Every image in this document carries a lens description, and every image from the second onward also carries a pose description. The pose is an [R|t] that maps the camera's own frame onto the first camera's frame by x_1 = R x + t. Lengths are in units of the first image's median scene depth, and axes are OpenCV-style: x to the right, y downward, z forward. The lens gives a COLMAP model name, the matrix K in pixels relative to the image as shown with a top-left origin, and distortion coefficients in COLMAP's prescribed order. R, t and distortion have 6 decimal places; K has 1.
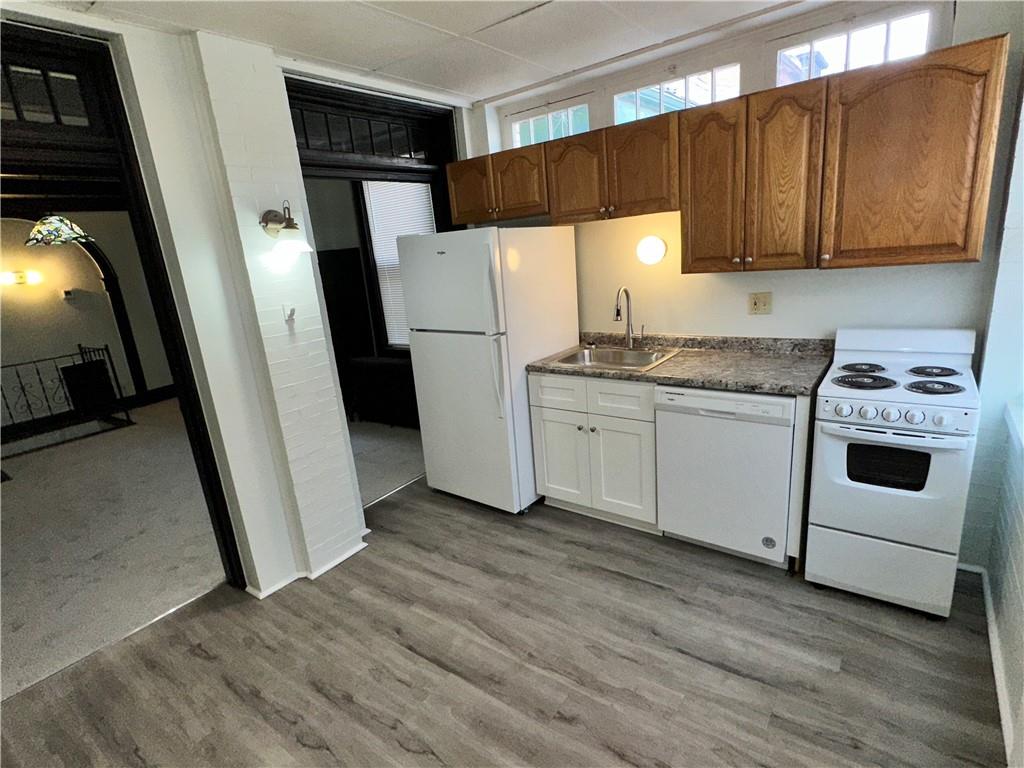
lens RADIAL K [[530.0, 0, 512.8], [0, 530.0, 389.1], [0, 0, 1]] dist [-0.005267, -0.001499]
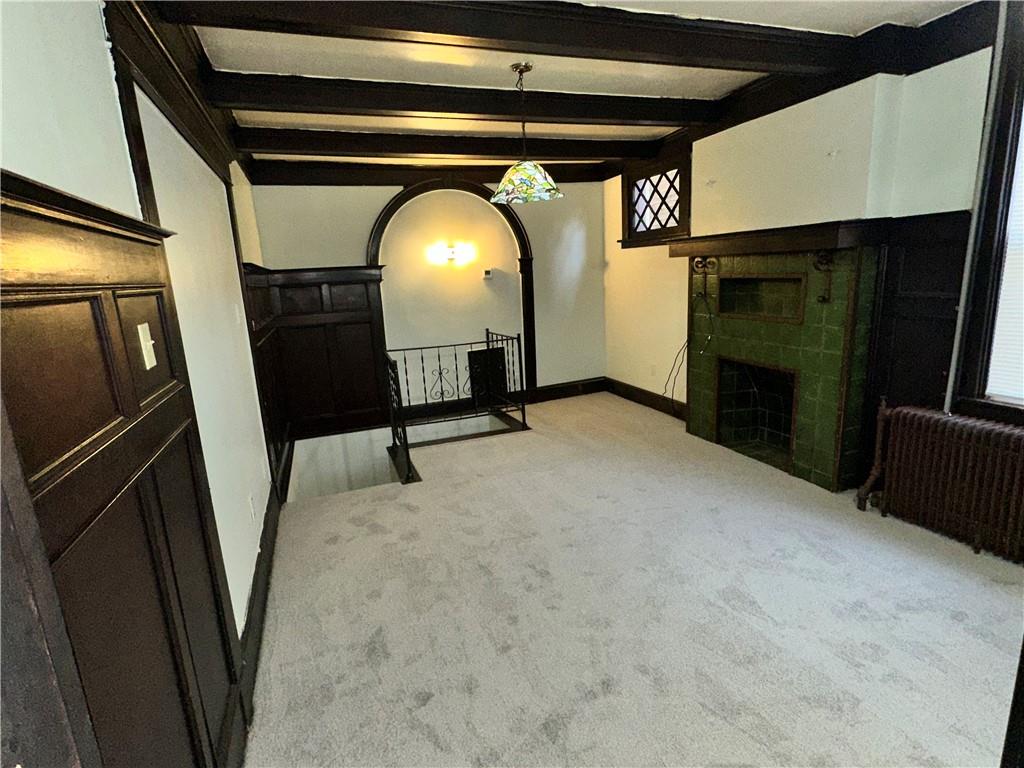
lens RADIAL K [[530.0, 0, 512.8], [0, 530.0, 389.1], [0, 0, 1]] dist [-0.005267, -0.001499]
pose [[0.841041, 0.161759, -0.516221, -0.822939], [-0.164735, 0.985509, 0.040421, -0.073223], [0.515279, 0.051044, 0.855501, 0.672768]]
